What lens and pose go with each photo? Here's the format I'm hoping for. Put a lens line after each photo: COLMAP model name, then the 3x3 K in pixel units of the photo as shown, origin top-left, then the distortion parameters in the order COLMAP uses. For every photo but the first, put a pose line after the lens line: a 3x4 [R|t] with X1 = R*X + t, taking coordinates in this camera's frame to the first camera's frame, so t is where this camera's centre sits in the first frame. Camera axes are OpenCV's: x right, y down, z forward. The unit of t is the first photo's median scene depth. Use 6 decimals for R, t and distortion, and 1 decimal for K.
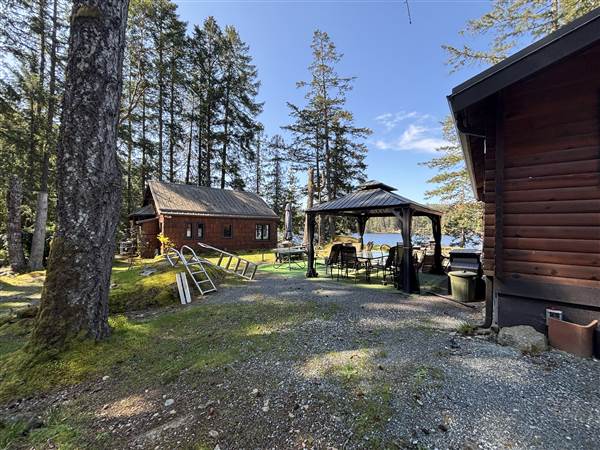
lens RADIAL K [[243.1, 0, 300.0], [0, 243.1, 227.4], [0, 0, 1]] dist [0.003182, -0.000140]
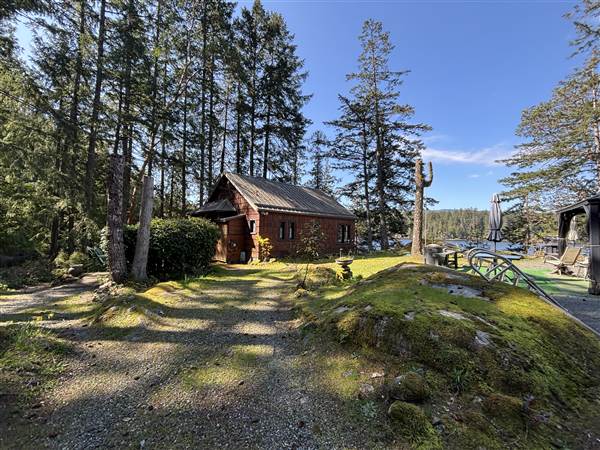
lens RADIAL K [[243.1, 0, 300.0], [0, 243.1, 227.4], [0, 0, 1]] dist [0.003182, -0.000140]
pose [[0.999459, 0.011004, 0.030993, -0.210118], [-0.010464, 0.999791, -0.017549, 0.008042], [-0.031179, 0.017215, 0.999366, 0.084005]]
